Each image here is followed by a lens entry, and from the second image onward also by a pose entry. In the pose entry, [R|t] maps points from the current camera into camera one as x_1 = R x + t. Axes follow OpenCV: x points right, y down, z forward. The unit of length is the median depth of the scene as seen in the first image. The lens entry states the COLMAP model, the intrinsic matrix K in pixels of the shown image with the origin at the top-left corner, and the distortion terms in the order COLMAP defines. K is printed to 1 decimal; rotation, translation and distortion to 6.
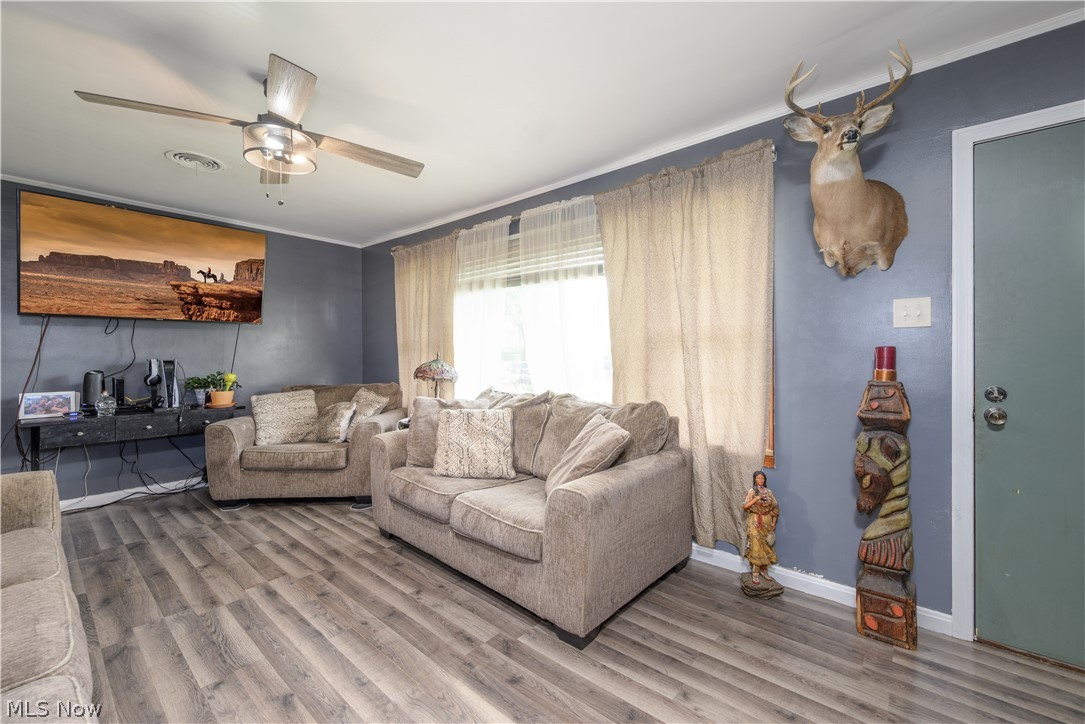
lens RADIAL K [[434.7, 0, 546.5], [0, 434.7, 356.1], [0, 0, 1]] dist [0.001566, 0.000241]
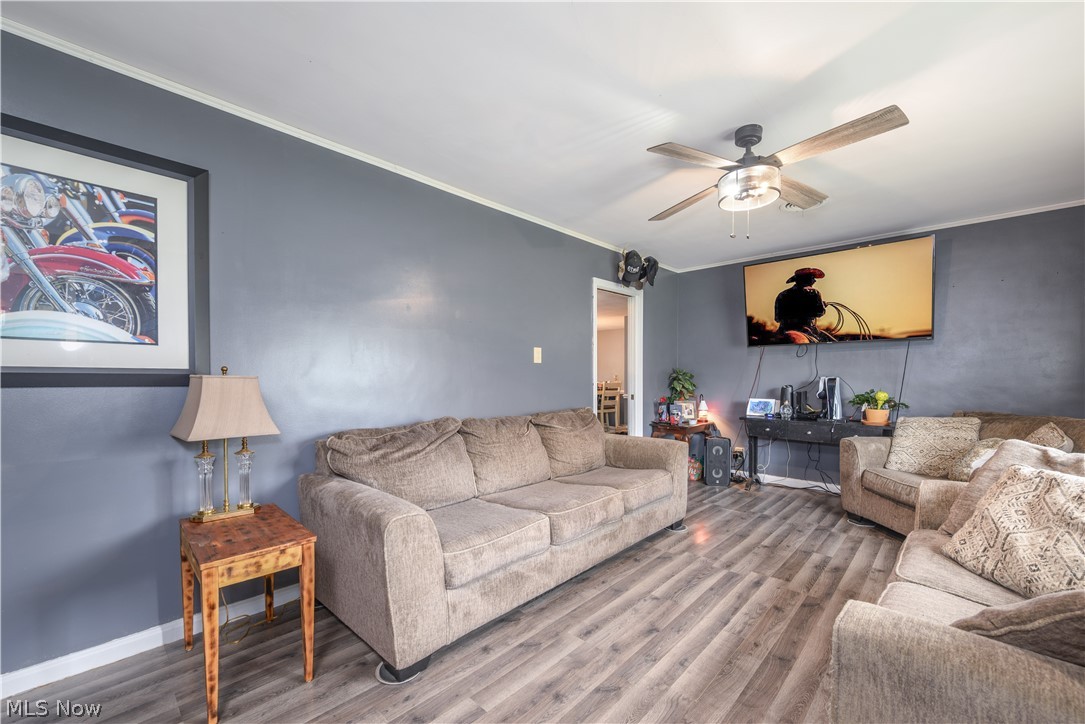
lens RADIAL K [[434.7, 0, 552.0], [0, 434.7, 386.8], [0, 0, 1]] dist [0.001566, 0.000241]
pose [[-0.033277, 0.029423, -0.999013, 0.404521], [-0.001619, 0.999564, 0.029493, 0.000201], [0.999445, 0.002599, -0.033215, 0.404701]]
